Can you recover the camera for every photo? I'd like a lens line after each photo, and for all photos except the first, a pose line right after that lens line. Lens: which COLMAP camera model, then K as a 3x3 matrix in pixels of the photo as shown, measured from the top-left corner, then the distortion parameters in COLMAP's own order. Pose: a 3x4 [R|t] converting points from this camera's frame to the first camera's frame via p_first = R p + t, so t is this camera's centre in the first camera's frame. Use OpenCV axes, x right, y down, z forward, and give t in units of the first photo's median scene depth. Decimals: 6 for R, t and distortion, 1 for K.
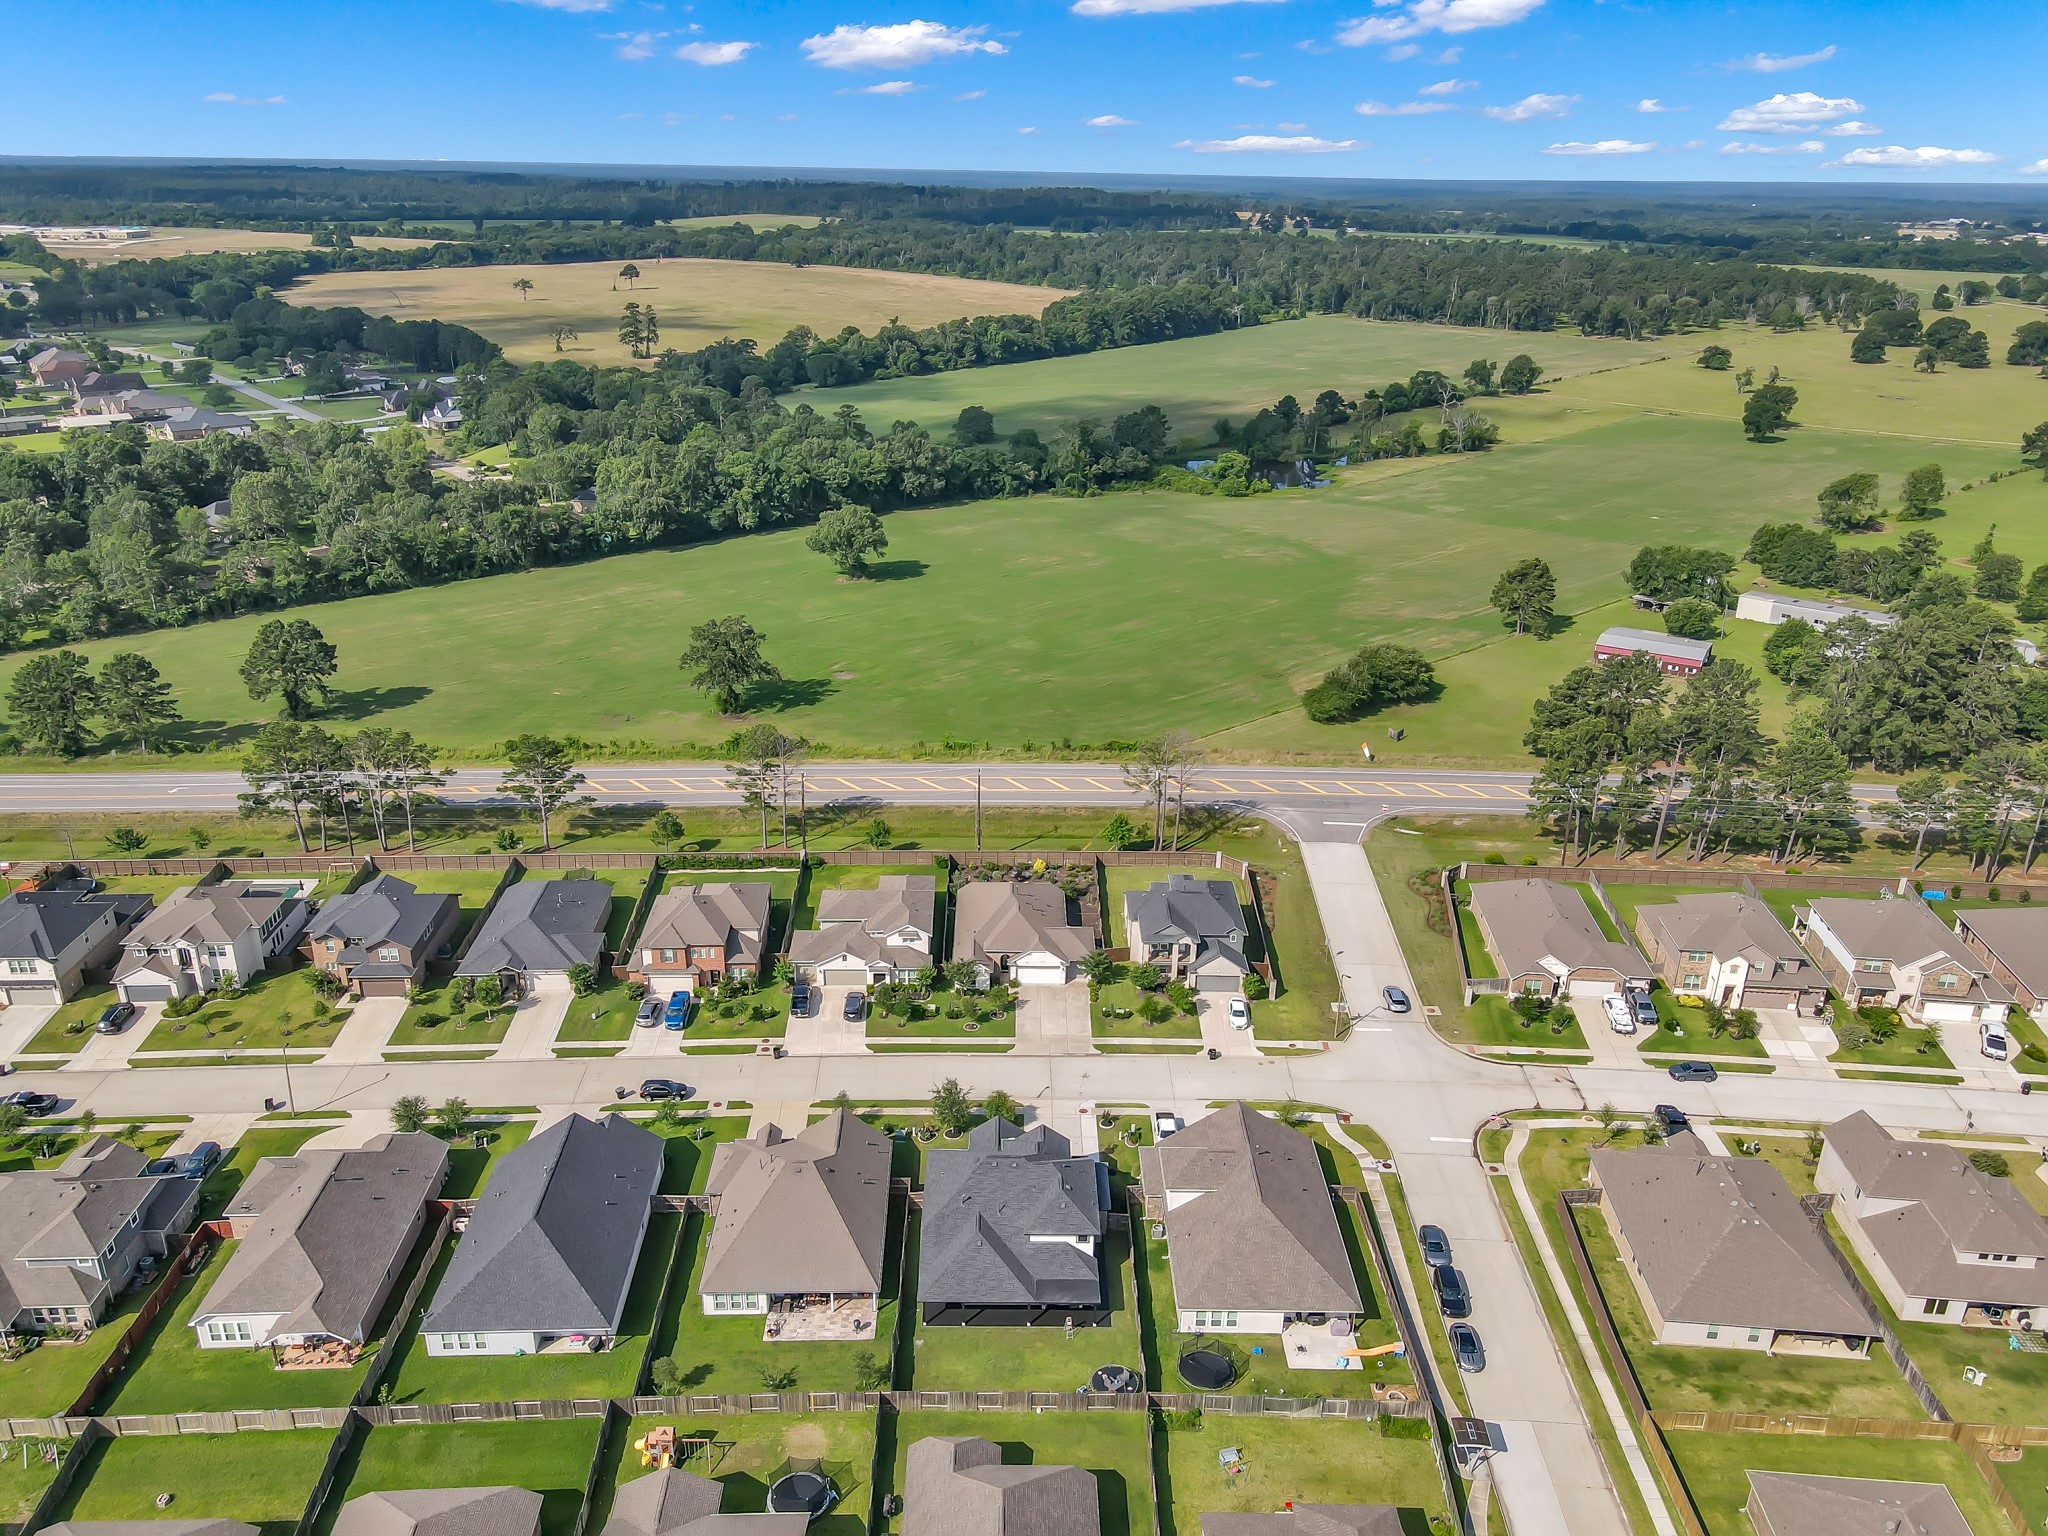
lens RADIAL K [[1509.8, 0, 1027.4], [0, 1509.8, 763.8], [0, 0, 1]] dist [-0.011725, 0.029103]
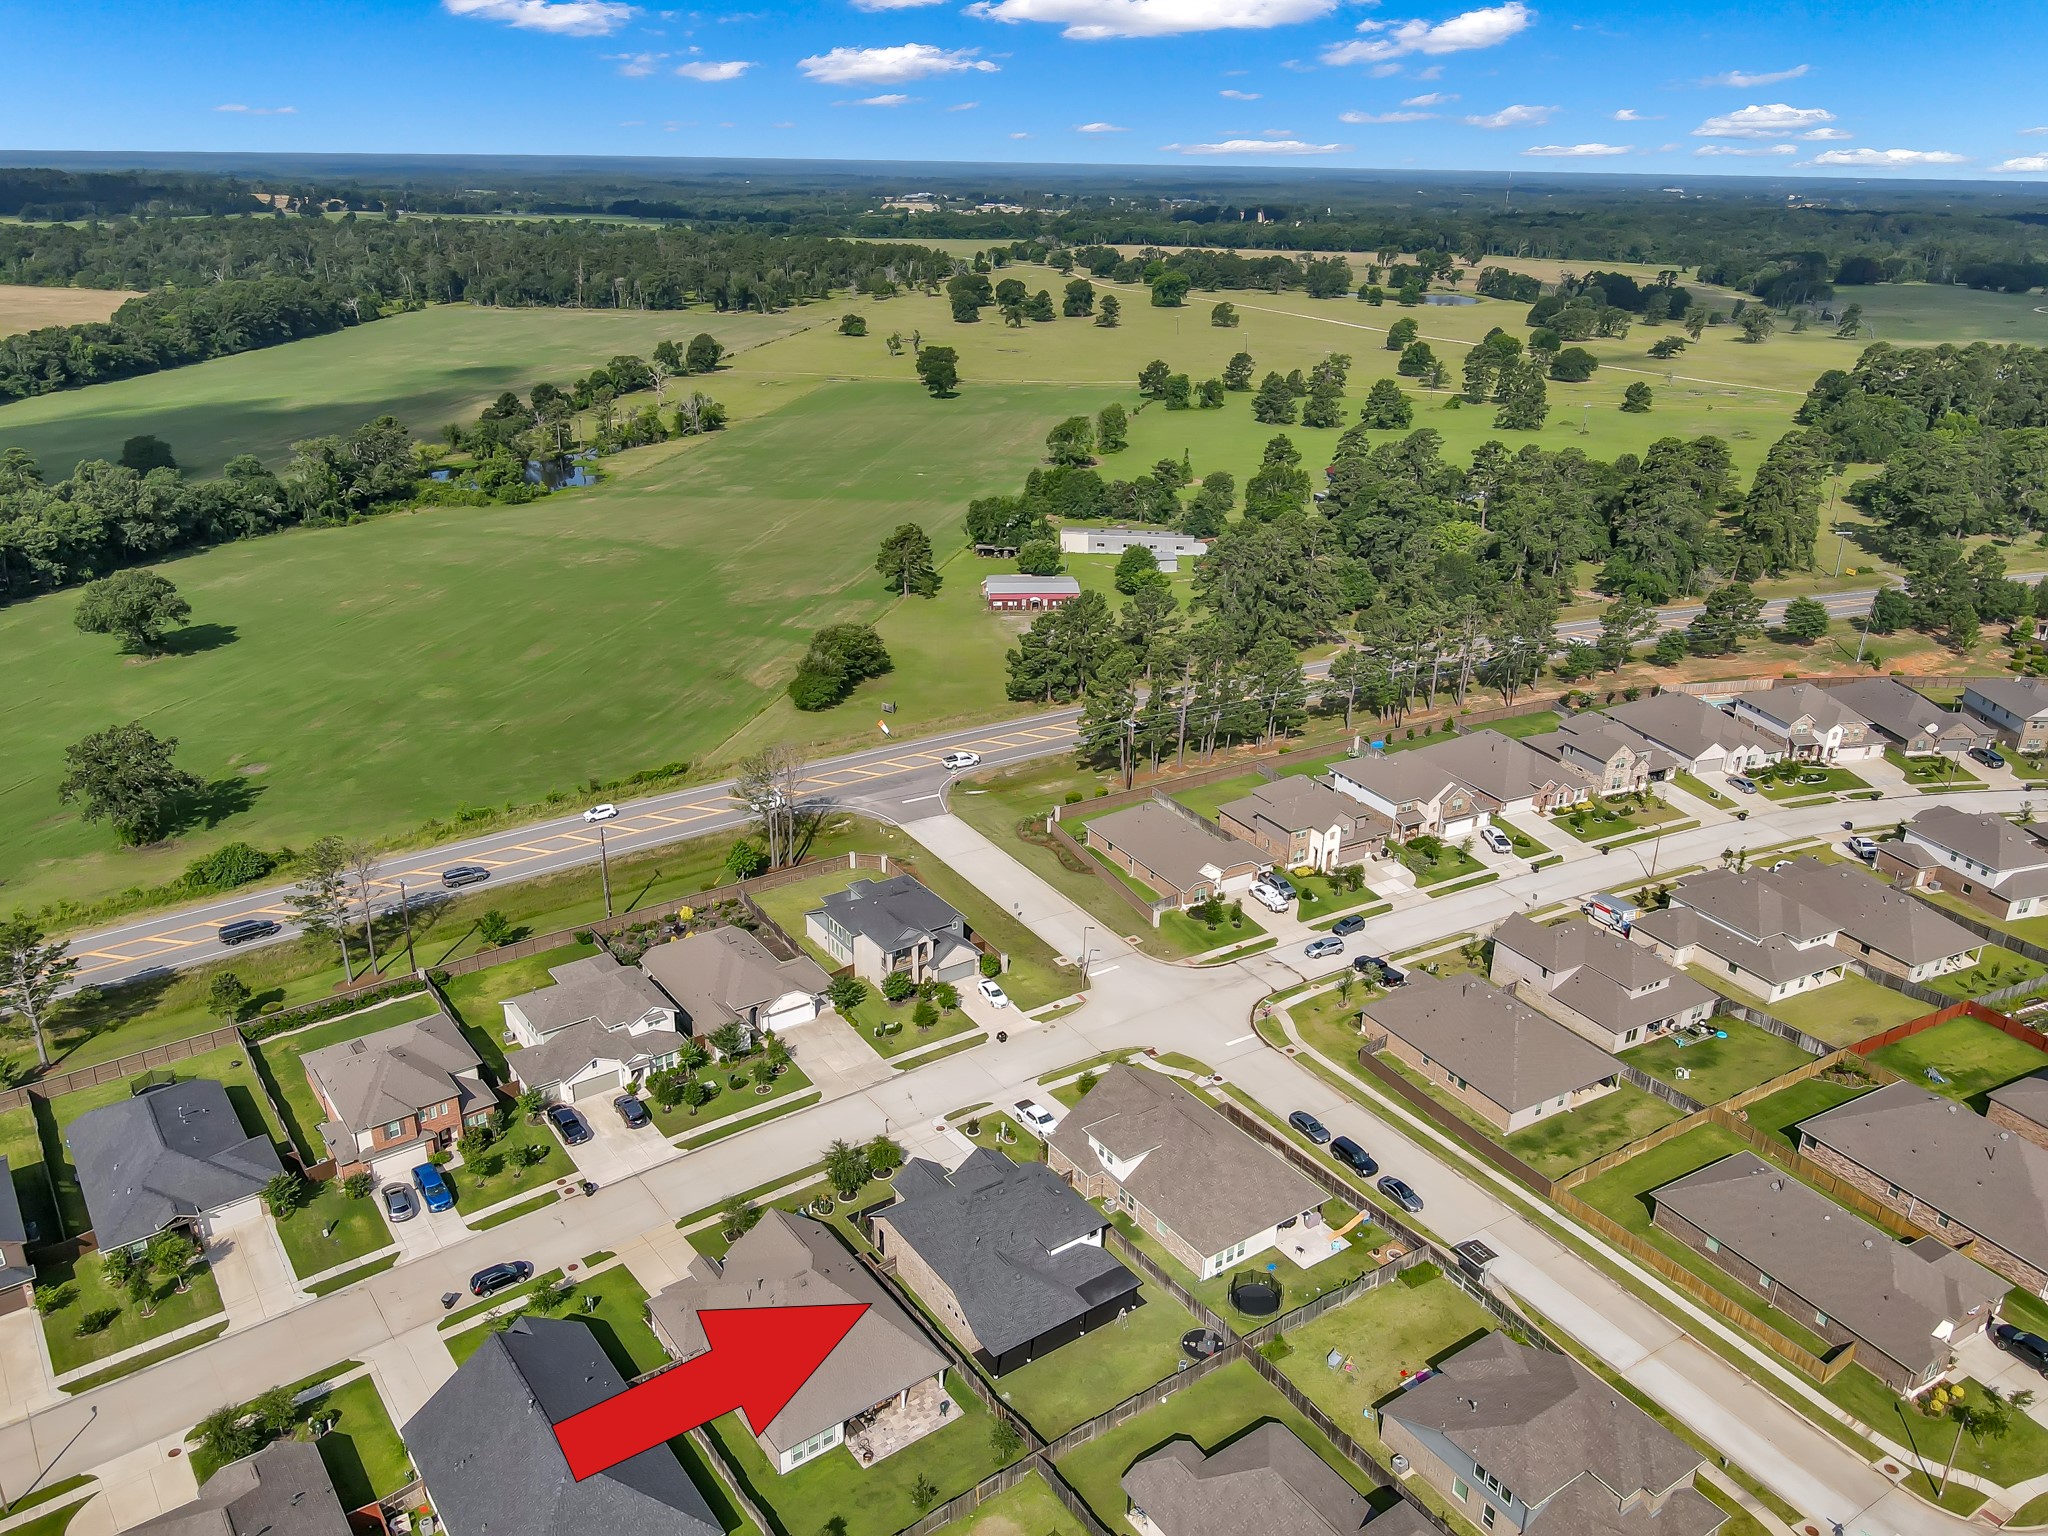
lens RADIAL K [[1509.8, 0, 1026.5], [0, 1509.8, 762.3], [0, 0, 1]] dist [-0.011725, 0.029103]
pose [[0.822625, -0.212786, 0.527267, -0.278859], [0.206535, 0.975818, 0.071577, -0.044935], [-0.529747, 0.050018, 0.846680, 0.090652]]
